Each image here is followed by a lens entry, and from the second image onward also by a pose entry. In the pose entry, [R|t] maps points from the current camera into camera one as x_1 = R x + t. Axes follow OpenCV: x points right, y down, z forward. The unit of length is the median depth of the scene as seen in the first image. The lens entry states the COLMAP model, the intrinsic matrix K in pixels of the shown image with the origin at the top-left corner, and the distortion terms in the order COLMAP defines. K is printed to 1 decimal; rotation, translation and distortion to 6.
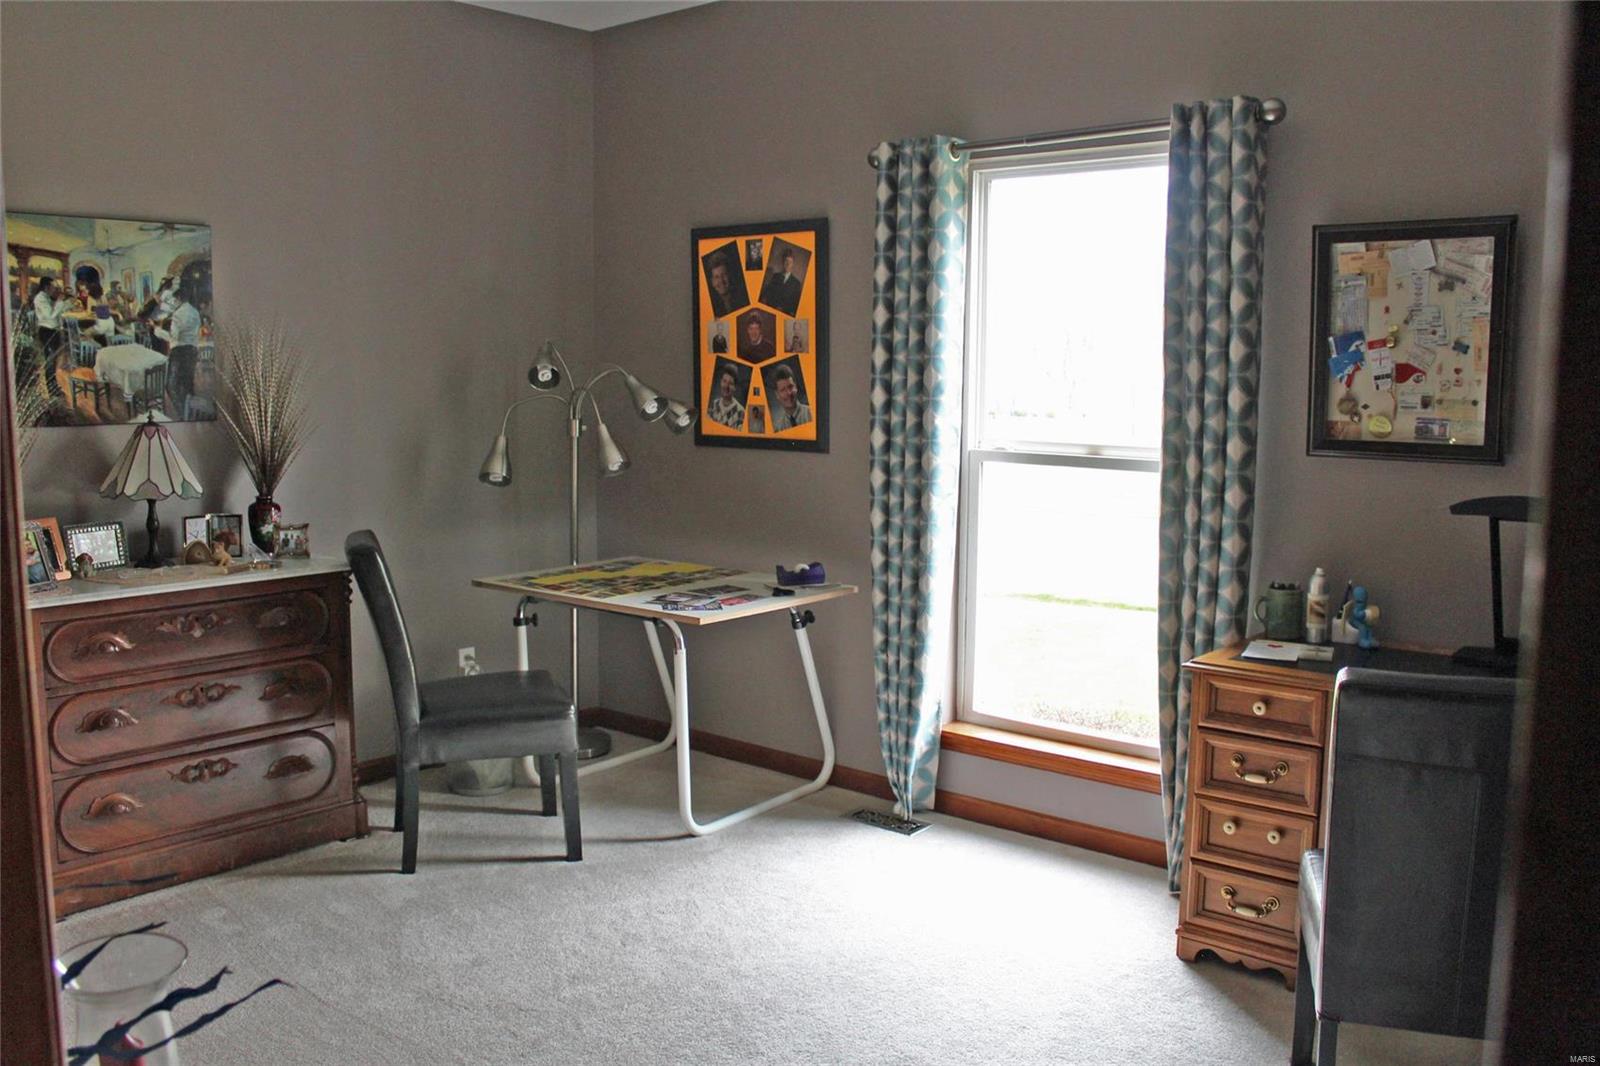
lens RADIAL K [[1352.3, 0, 803.8], [0, 1352.3, 558.6], [0, 0, 1]] dist [-0.172477, 0.156724]
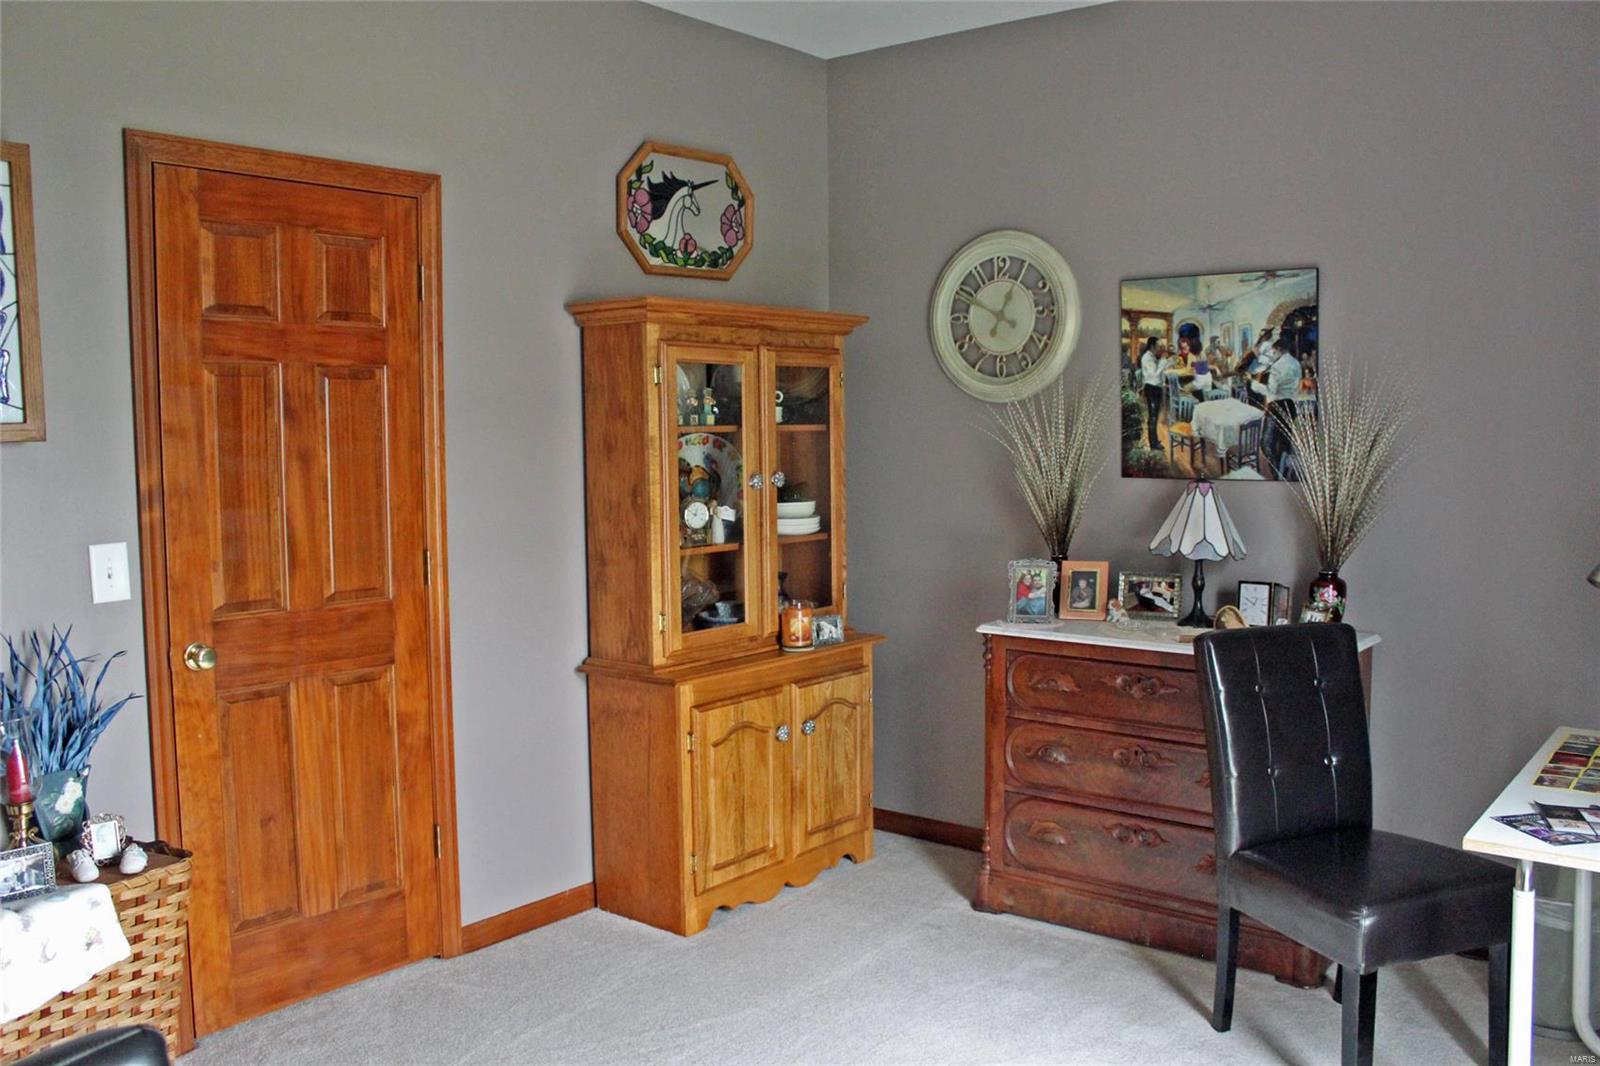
lens RADIAL K [[1352.3, 0, 803.8], [0, 1352.3, 558.6], [0, 0, 1]] dist [-0.172477, 0.156724]
pose [[0.023951, 0.095681, -0.995124, 0.489379], [-0.132908, 0.986878, 0.091689, -0.096910], [0.990839, 0.130064, 0.036354, 0.674031]]
